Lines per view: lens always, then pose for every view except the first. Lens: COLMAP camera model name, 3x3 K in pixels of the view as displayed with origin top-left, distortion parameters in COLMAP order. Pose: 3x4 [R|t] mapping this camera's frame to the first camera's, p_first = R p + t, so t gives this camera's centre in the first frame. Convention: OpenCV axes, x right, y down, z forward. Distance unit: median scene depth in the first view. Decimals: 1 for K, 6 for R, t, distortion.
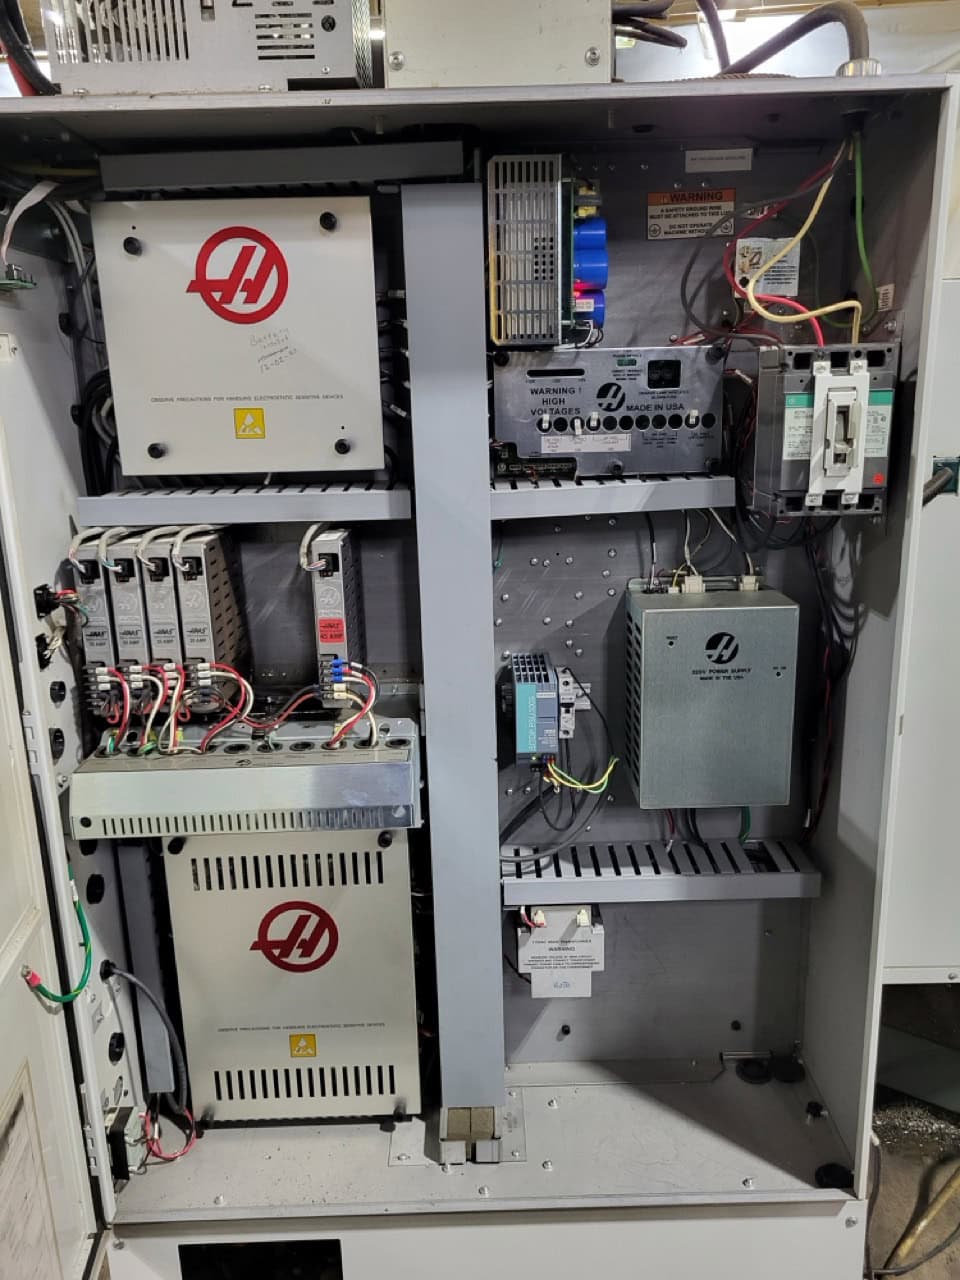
lens RADIAL K [[971.7, 0, 480.7], [0, 971.7, 637.8], [0, 0, 1]] dist [0.046517, -0.029134]
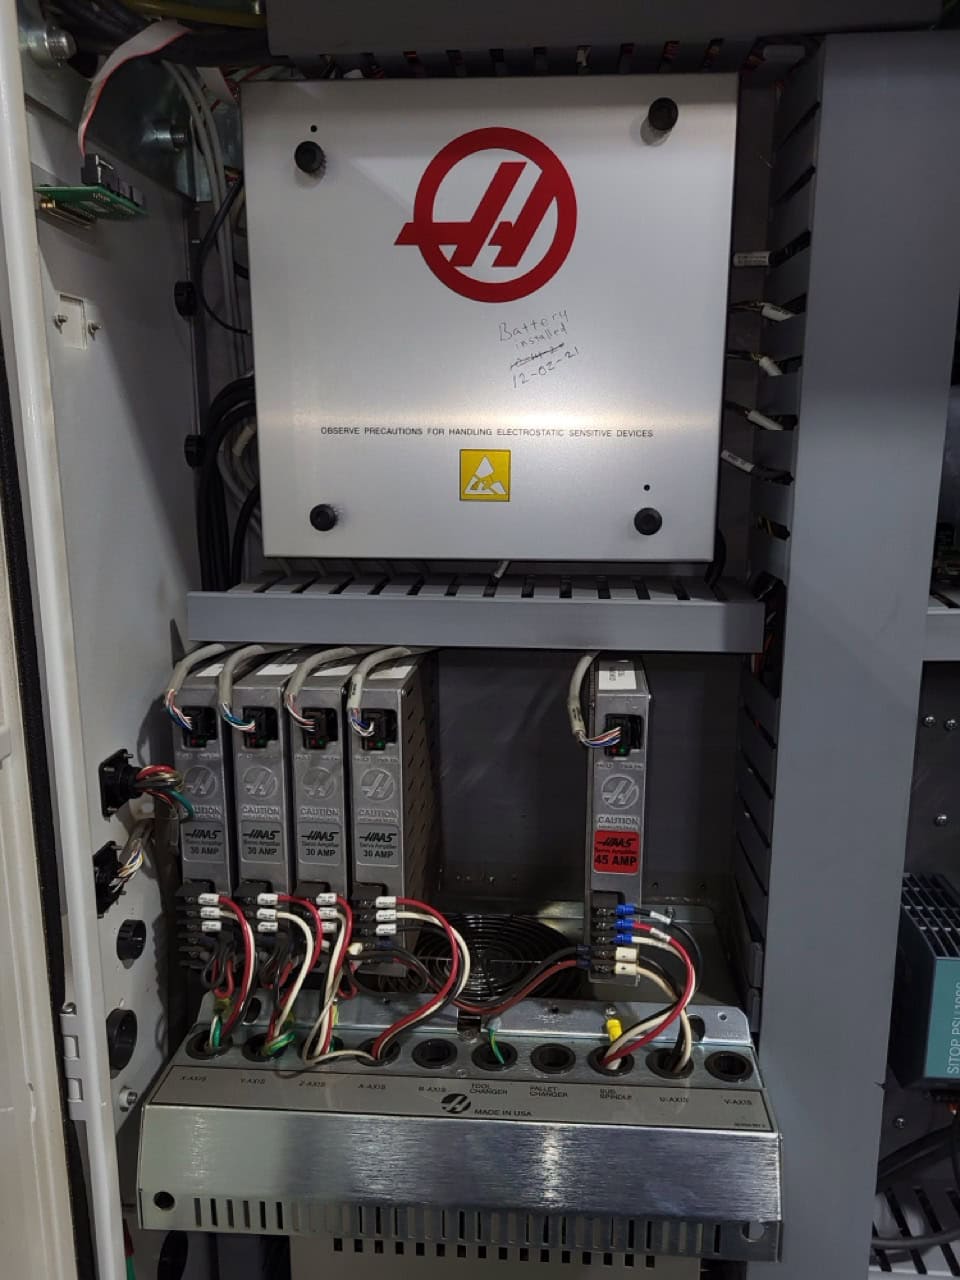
lens RADIAL K [[971.7, 0, 493.4], [0, 971.7, 648.8], [0, 0, 1]] dist [0.046517, -0.029134]
pose [[0.996776, 0.045251, -0.066263, -0.182099], [-0.047803, 0.998155, -0.037445, -0.093190], [0.064446, 0.040492, 0.997099, 0.416597]]
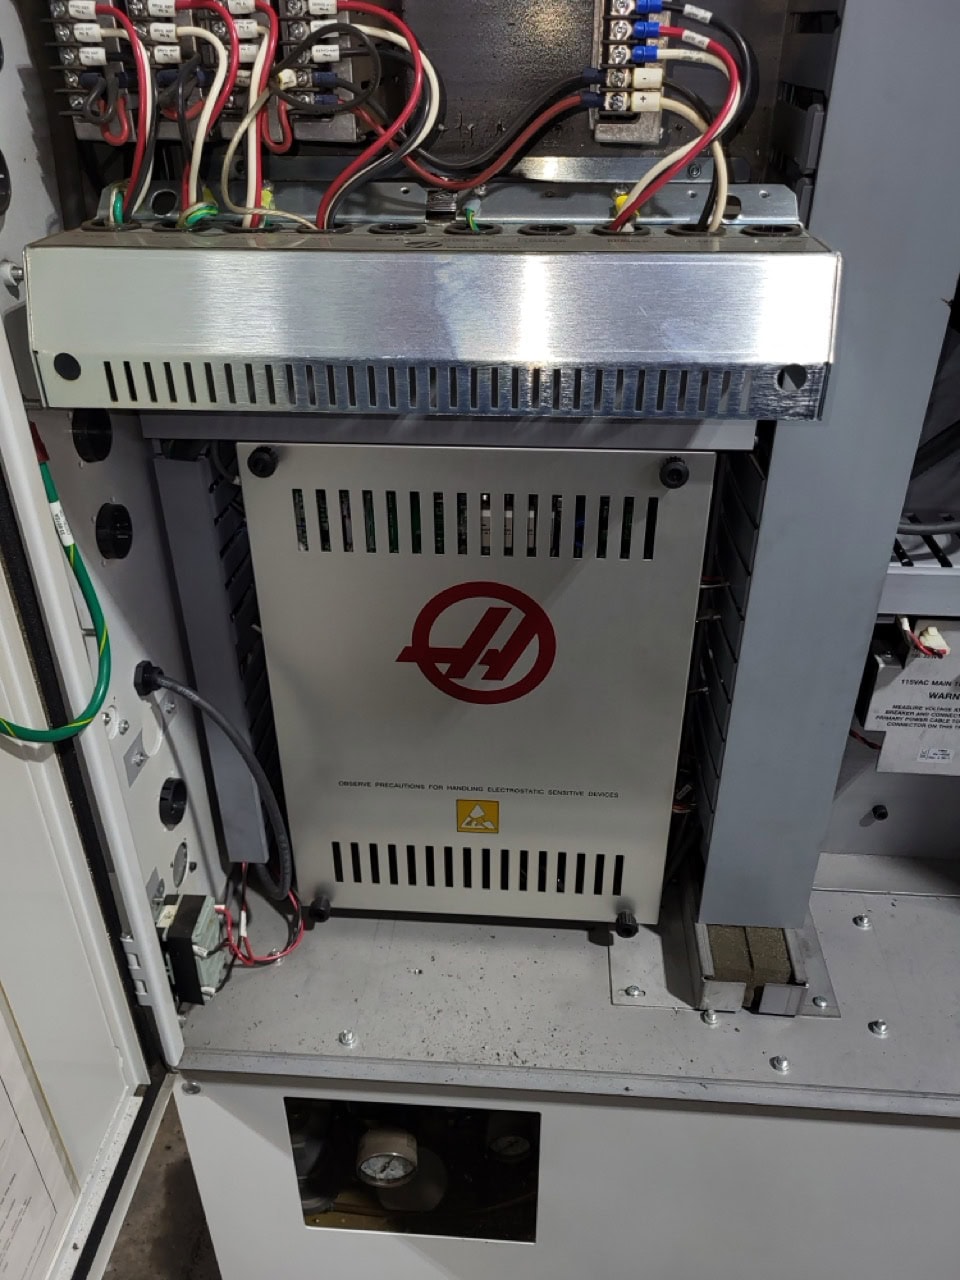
lens RADIAL K [[971.7, 0, 484.1], [0, 971.7, 641.2], [0, 0, 1]] dist [0.046517, -0.029134]
pose [[0.996716, 0.062959, -0.050925, -0.169284], [-0.045628, 0.956204, 0.289122, 0.154220], [0.066897, -0.285849, 0.955937, 0.504911]]
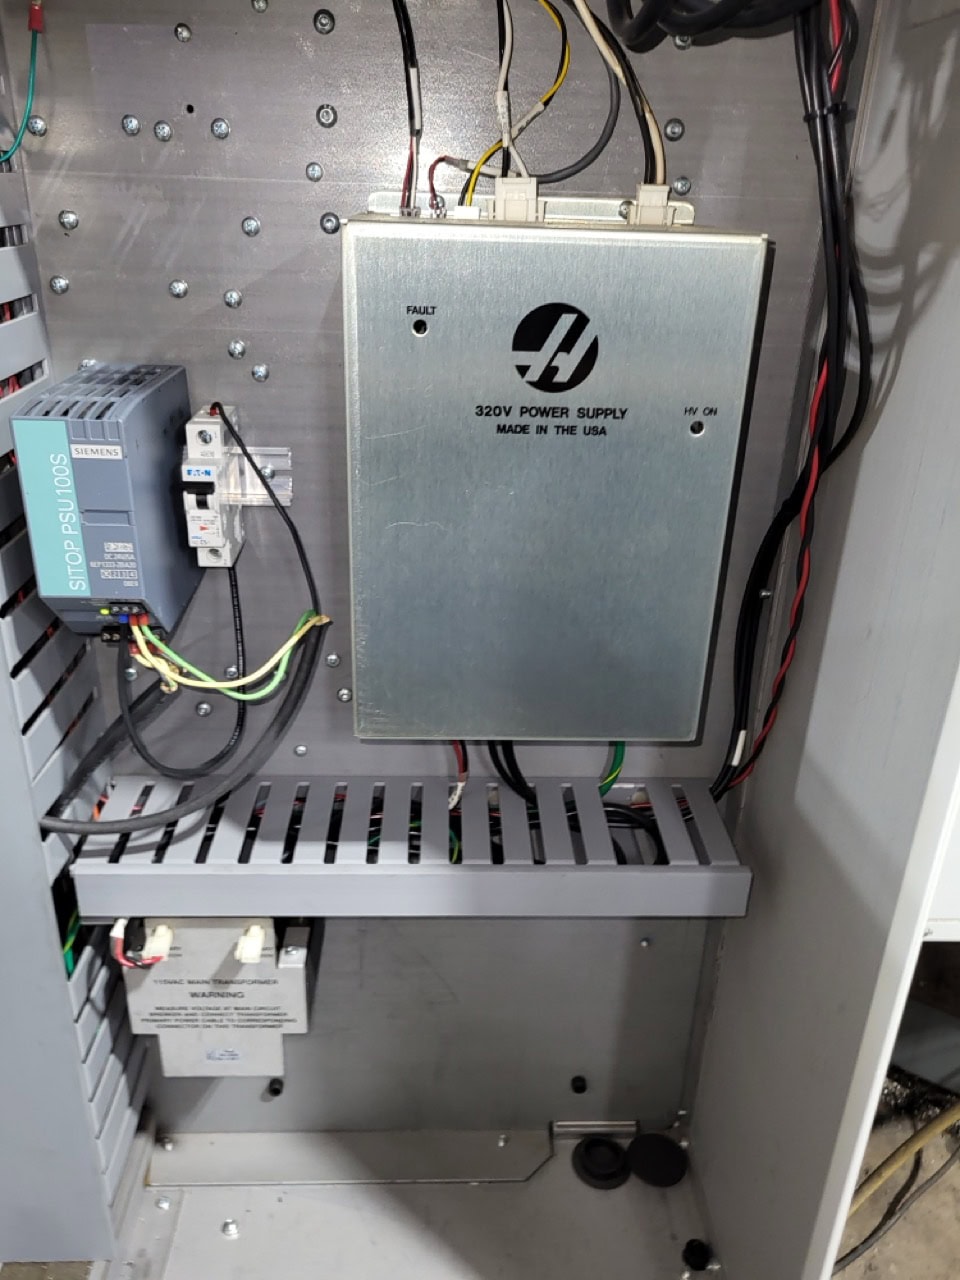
lens RADIAL K [[971.7, 0, 475.0], [0, 971.7, 643.1], [0, 0, 1]] dist [0.046517, -0.029134]
pose [[0.998169, 0.043033, 0.042498, 0.200999], [-0.049877, 0.983132, 0.175963, 0.057132], [-0.034209, -0.177761, 0.983479, 0.594011]]
